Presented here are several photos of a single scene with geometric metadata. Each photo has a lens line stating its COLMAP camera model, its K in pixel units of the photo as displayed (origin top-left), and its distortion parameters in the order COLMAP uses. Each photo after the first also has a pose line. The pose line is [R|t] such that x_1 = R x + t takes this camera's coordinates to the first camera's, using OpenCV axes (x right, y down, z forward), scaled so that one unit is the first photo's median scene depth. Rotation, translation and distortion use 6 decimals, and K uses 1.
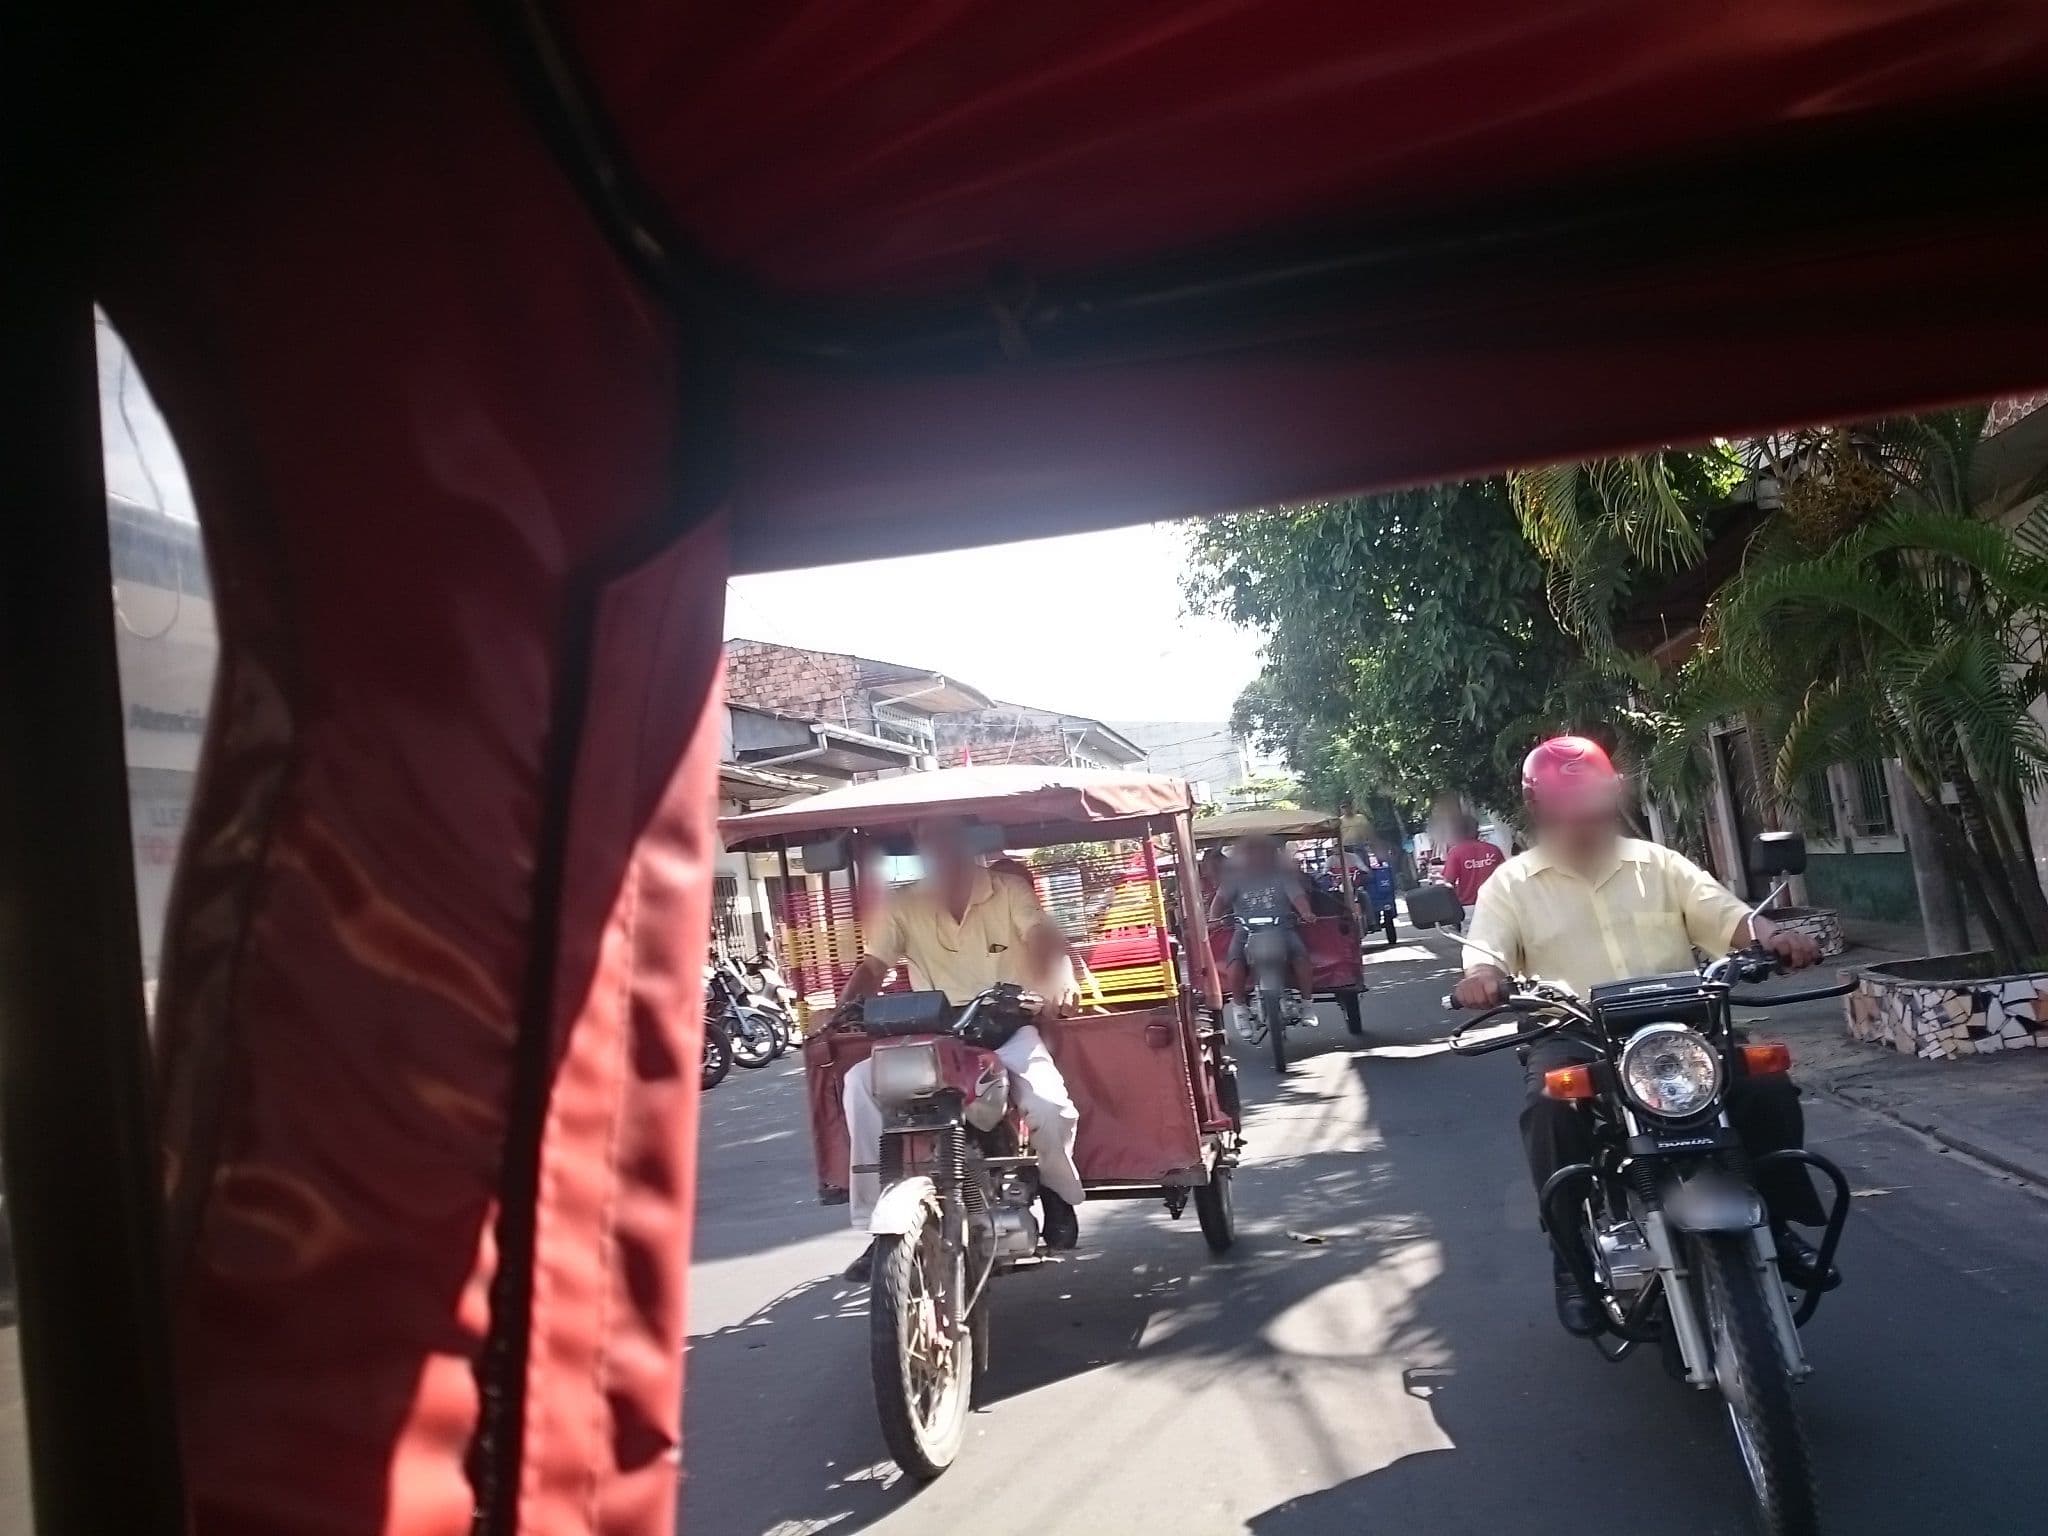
lens RADIAL K [[1383.8, 0, 1024.0], [0, 1383.8, 768.0], [0, 0, 1]] dist [-0.002549, 0.001952]
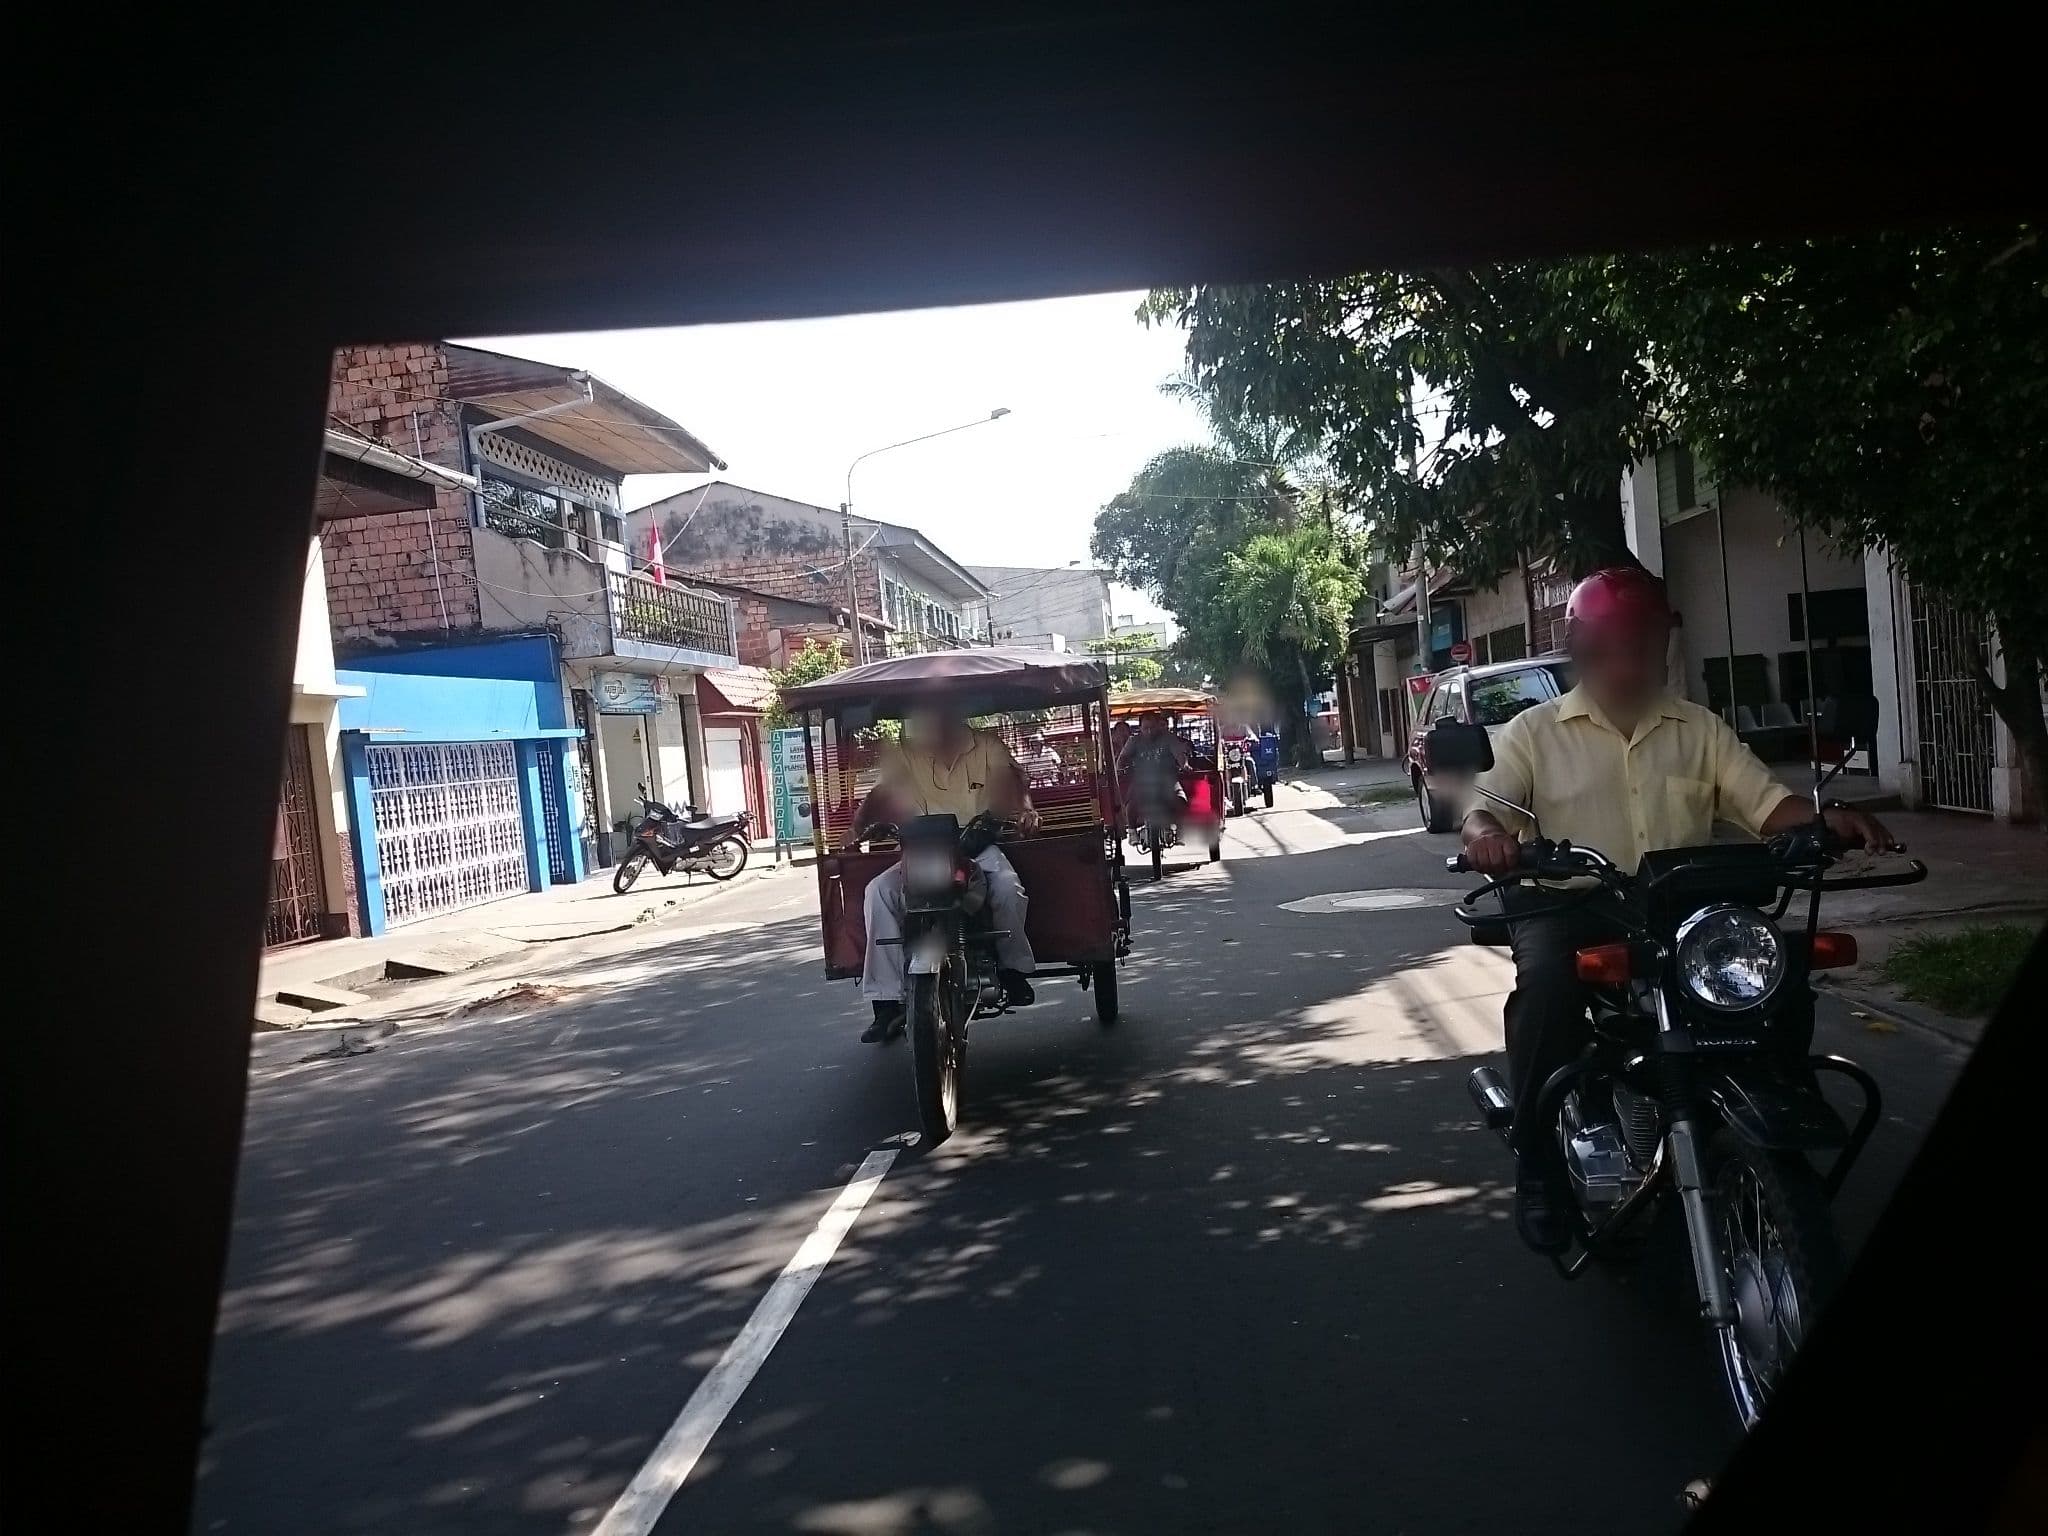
lens RADIAL K [[1383.8, 0, 1024.0], [0, 1383.8, 768.0], [0, 0, 1]] dist [-0.002549, 0.001952]
pose [[0.994872, 0.015307, 0.099974, 0.038818], [-0.024965, 0.995060, 0.096084, 0.020224], [-0.098009, -0.098087, 0.990340, 0.235515]]
